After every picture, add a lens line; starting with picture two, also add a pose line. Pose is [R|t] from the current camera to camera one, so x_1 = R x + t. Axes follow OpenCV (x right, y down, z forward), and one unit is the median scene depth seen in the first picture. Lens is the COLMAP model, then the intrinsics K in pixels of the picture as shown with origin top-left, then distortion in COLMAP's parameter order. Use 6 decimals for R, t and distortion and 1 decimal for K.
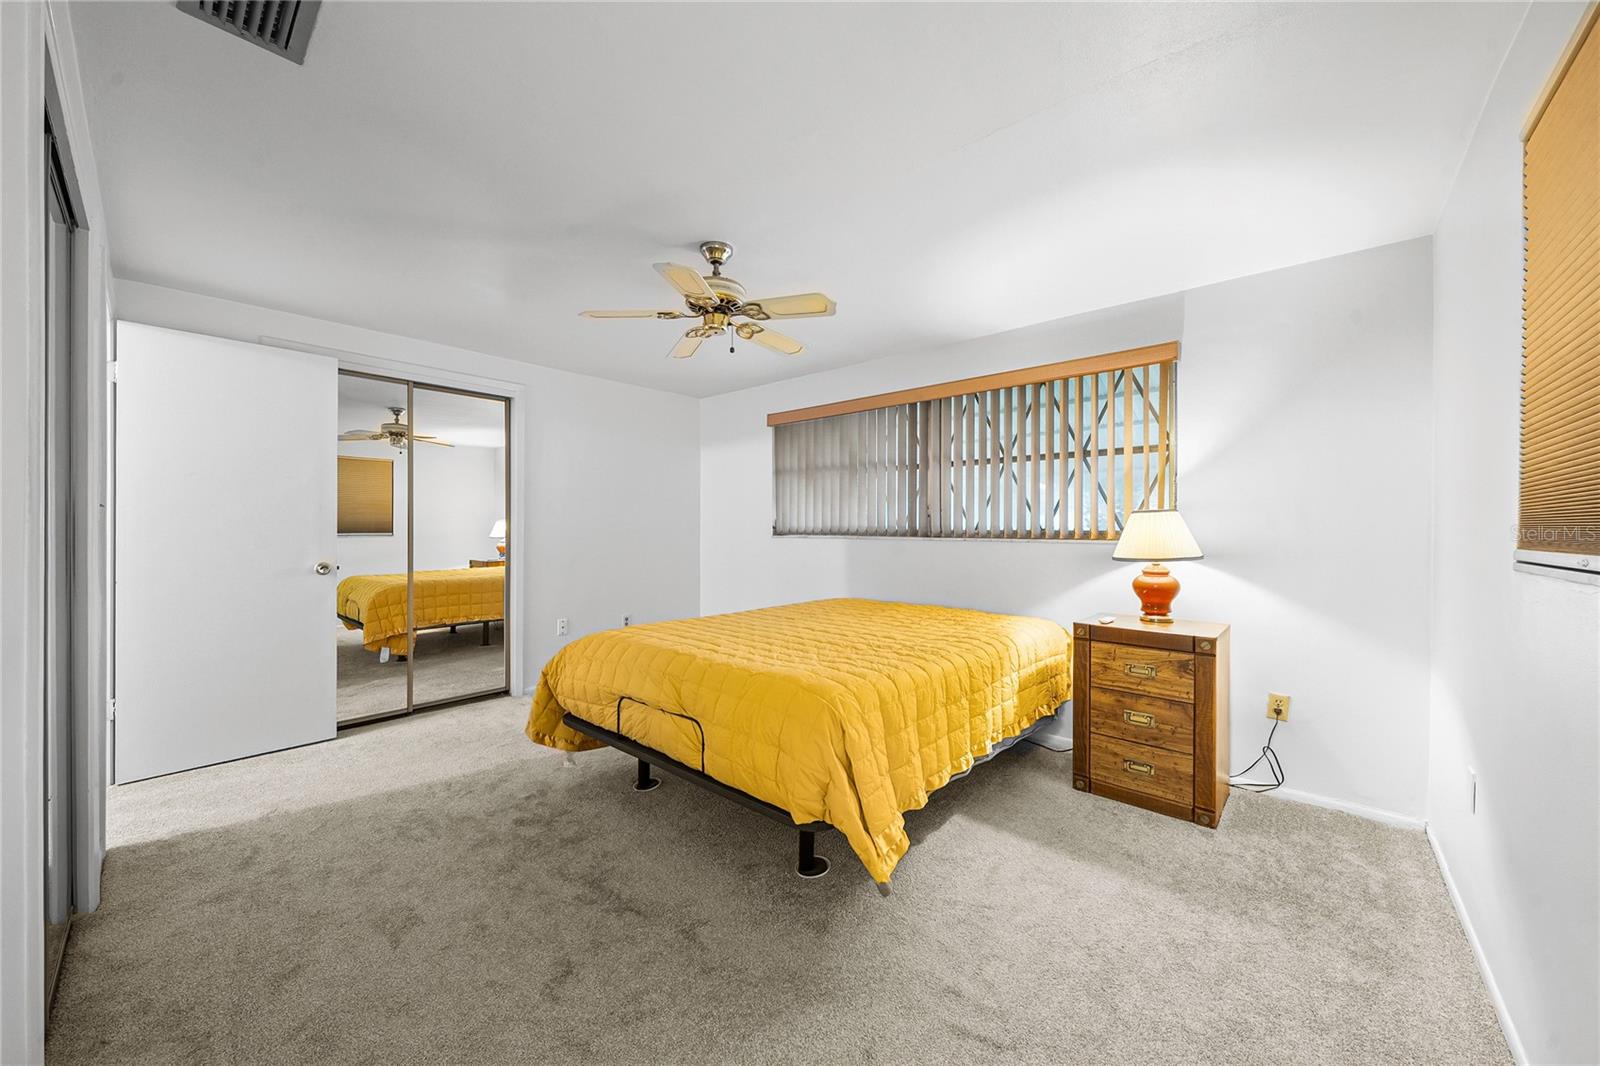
lens RADIAL K [[579.1, 0, 791.4], [0, 579.1, 527.6], [0, 0, 1]] dist [-0.012665, -0.000131]
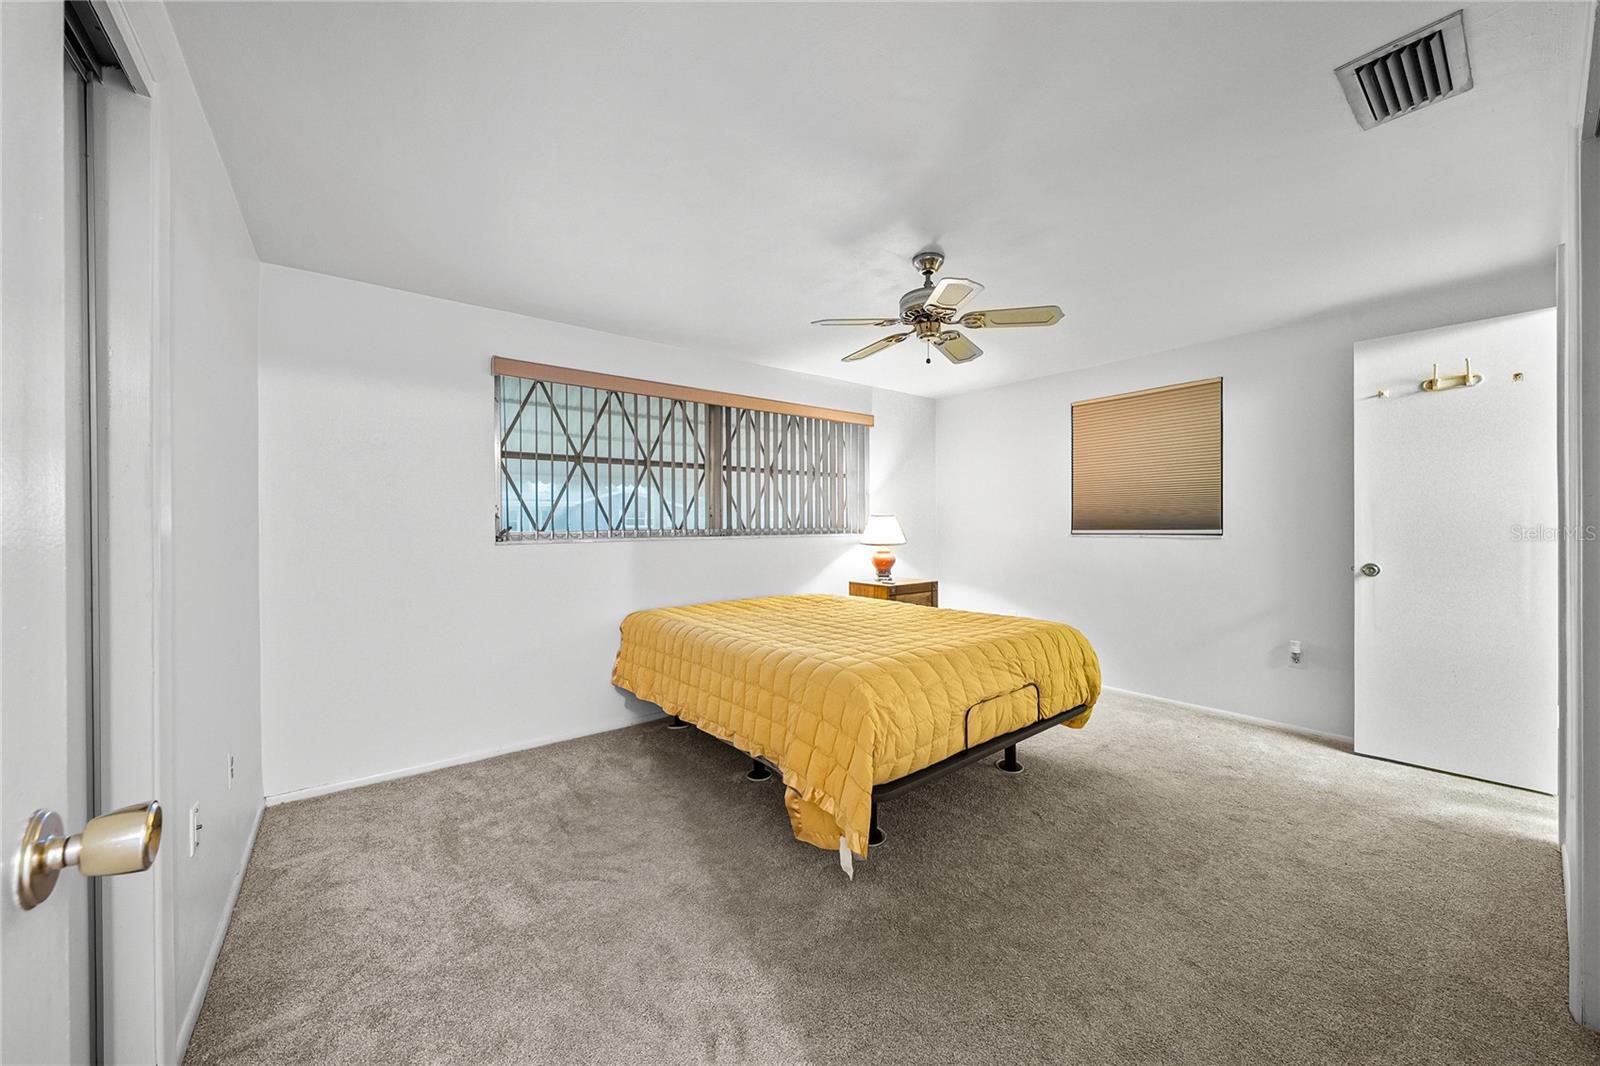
lens RADIAL K [[579.1, 0, 791.4], [0, 579.1, 527.6], [0, 0, 1]] dist [-0.012665, -0.000131]
pose [[0.195792, -0.002957, 0.980641, -0.778534], [0.008199, 0.999965, 0.001378, 0.001982], [-0.980611, 0.007770, 0.195809, 0.674870]]
